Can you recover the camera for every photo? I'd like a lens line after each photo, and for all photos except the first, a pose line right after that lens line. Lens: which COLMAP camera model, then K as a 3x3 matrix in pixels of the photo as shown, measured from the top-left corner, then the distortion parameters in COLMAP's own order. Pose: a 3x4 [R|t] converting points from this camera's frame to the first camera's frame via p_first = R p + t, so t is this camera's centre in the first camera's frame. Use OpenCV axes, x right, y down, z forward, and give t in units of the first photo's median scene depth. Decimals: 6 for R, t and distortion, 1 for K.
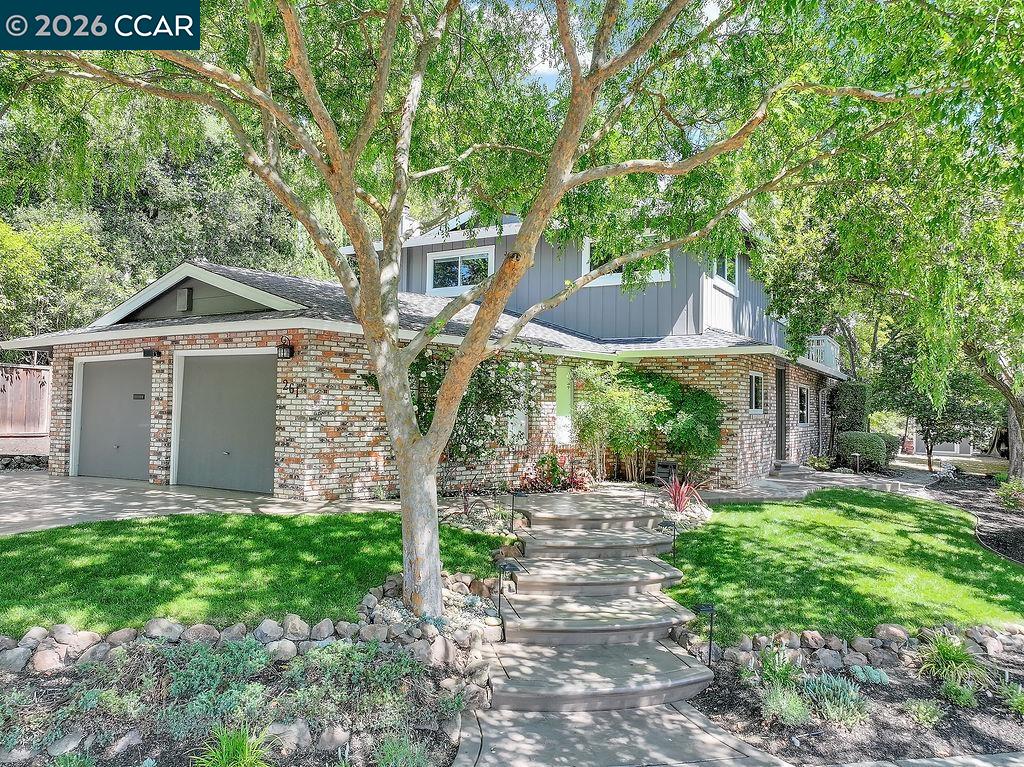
lens RADIAL K [[737.5, 0, 512.4], [0, 737.5, 384.7], [0, 0, 1]] dist [0.005103, -0.003695]
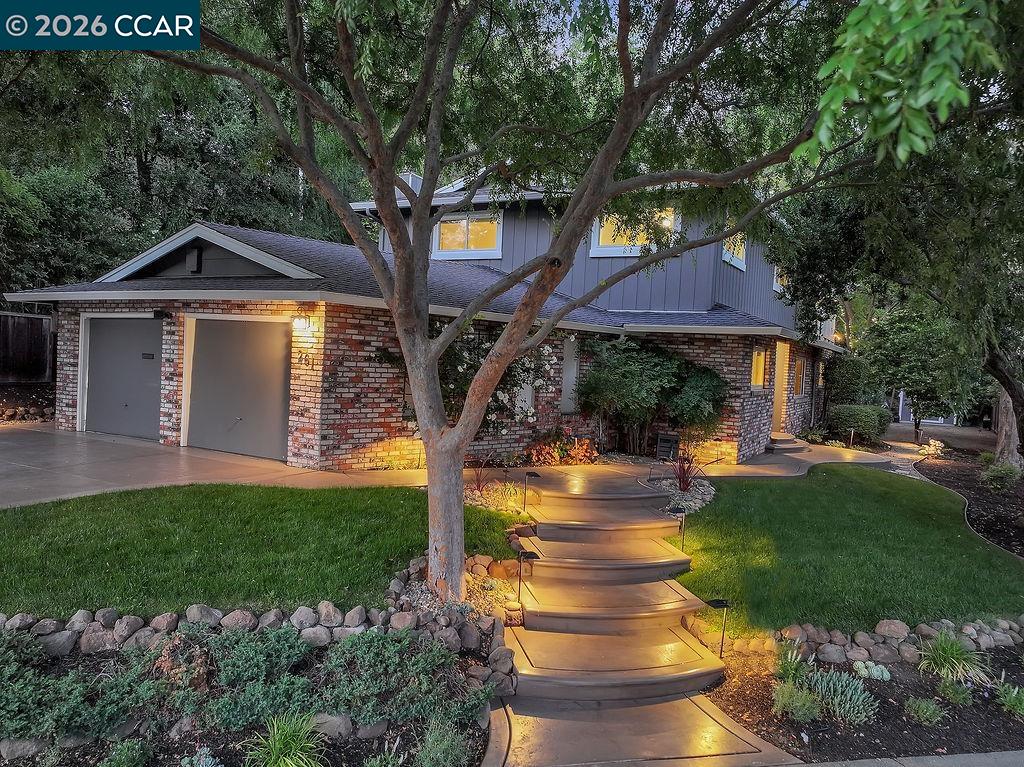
lens RADIAL K [[737.5, 0, 513.2], [0, 737.5, 383.1], [0, 0, 1]] dist [0.005103, -0.003695]
pose [[0.999209, 0.034365, 0.020024, -0.032610], [-0.035697, 0.996876, 0.070455, -0.037640], [-0.017540, -0.071114, 0.997314, -0.008092]]
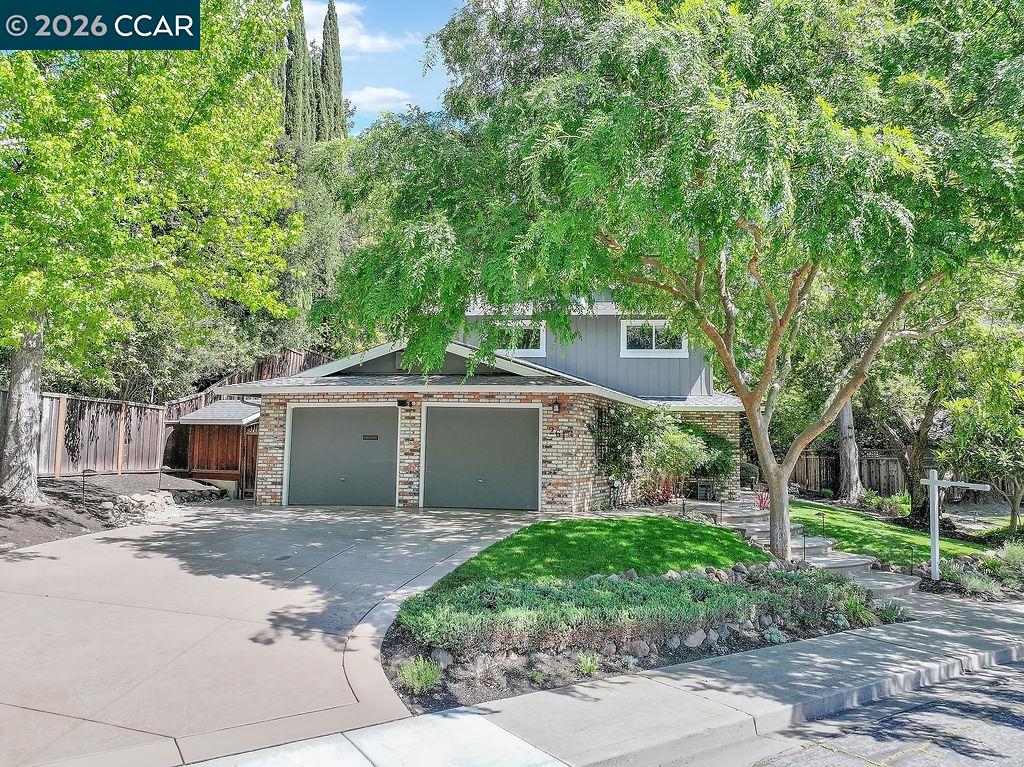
lens RADIAL K [[737.5, 0, 513.6], [0, 737.5, 381.9], [0, 0, 1]] dist [0.005103, -0.003695]
pose [[0.921520, 0.033369, 0.386895, -0.812698], [-0.013913, 0.998499, -0.052982, -0.015423], [-0.388082, 0.043442, 0.920601, -0.243967]]
